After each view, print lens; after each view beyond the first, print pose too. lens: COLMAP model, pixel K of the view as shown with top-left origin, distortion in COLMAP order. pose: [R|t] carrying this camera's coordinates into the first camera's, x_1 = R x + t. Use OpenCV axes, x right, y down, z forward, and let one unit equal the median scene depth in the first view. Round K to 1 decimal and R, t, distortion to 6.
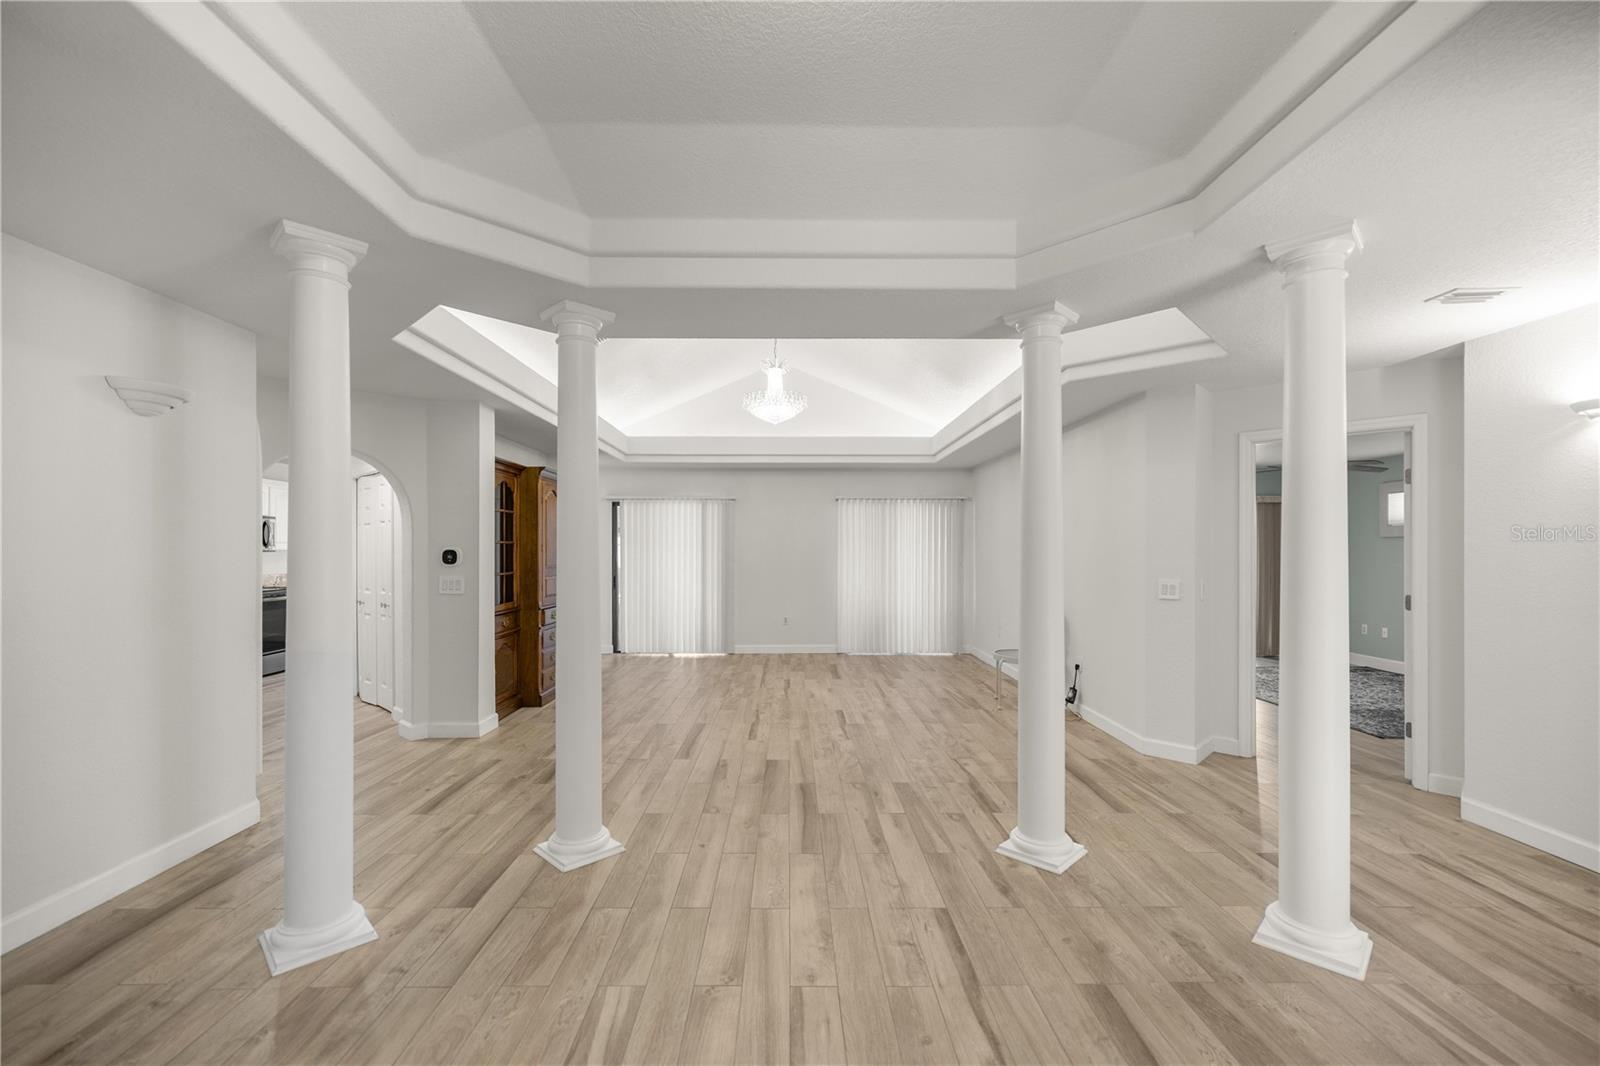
lens RADIAL K [[675.4, 0, 797.9], [0, 675.4, 547.6], [0, 0, 1]] dist [0.002268, -0.000052]
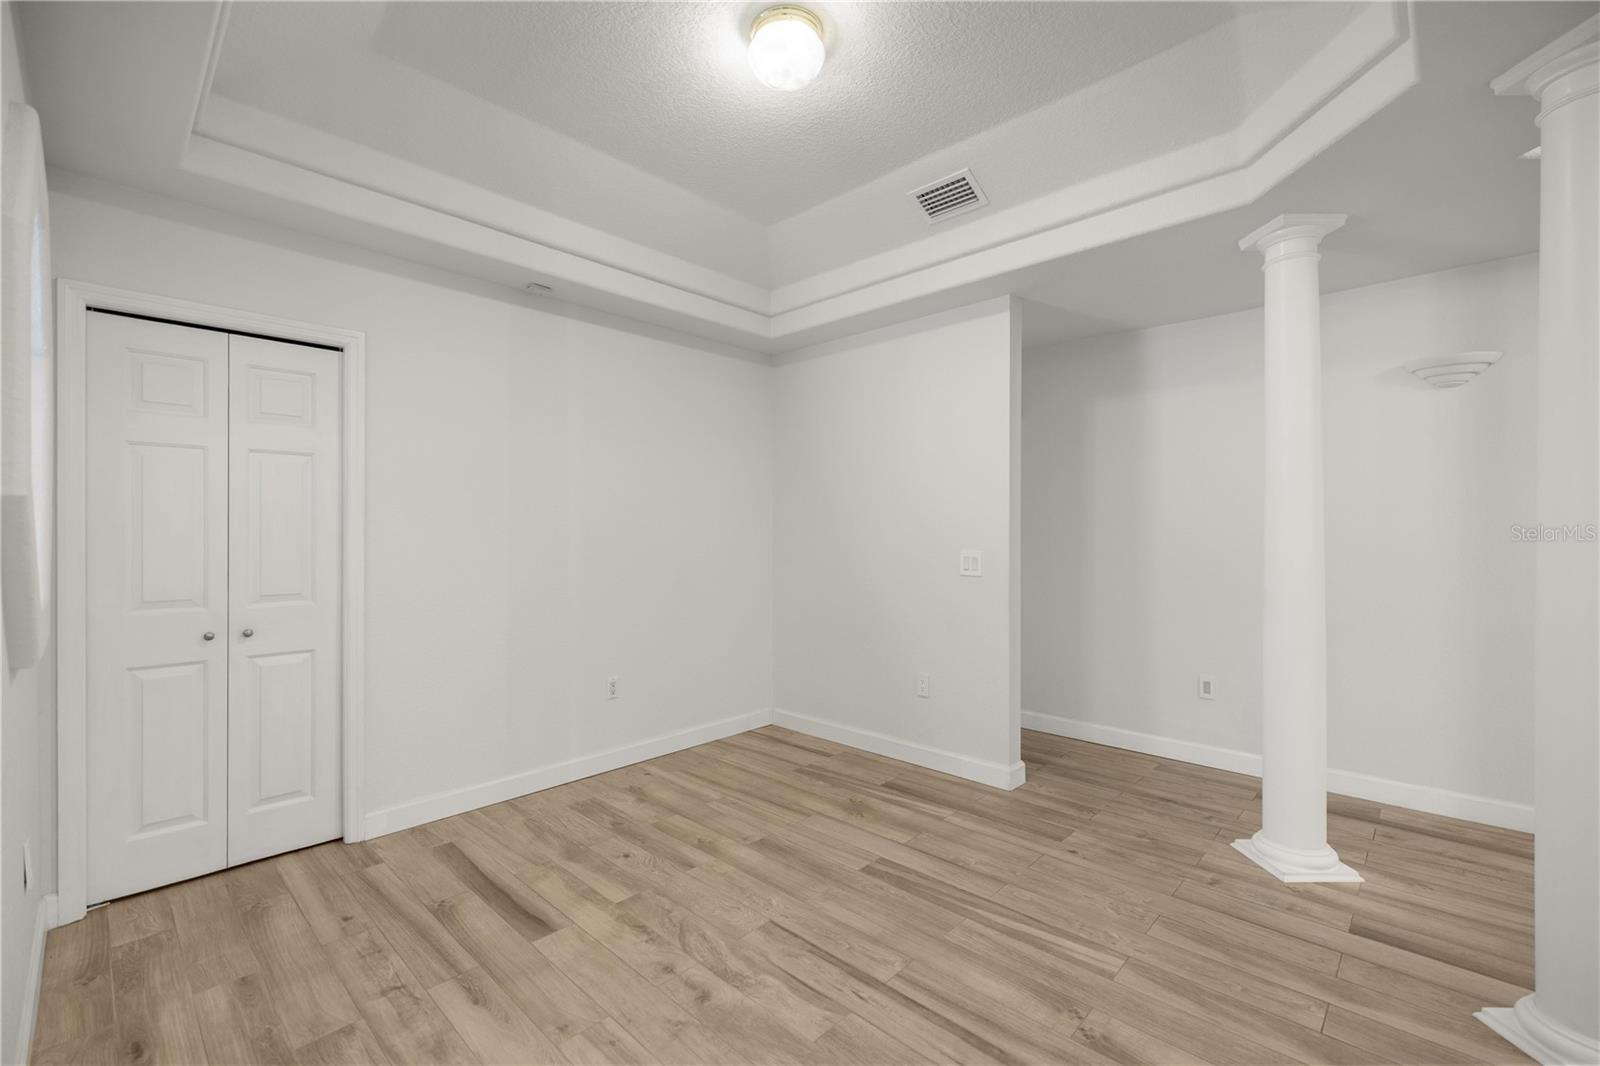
lens RADIAL K [[675.4, 0, 789.0], [0, 675.4, 535.0], [0, 0, 1]] dist [0.002268, -0.000052]
pose [[-0.704216, 0.001777, -0.709983, 0.709241], [0.001520, 0.999998, 0.000996, 0.048671], [0.709984, -0.000377, -0.704218, 1.307148]]
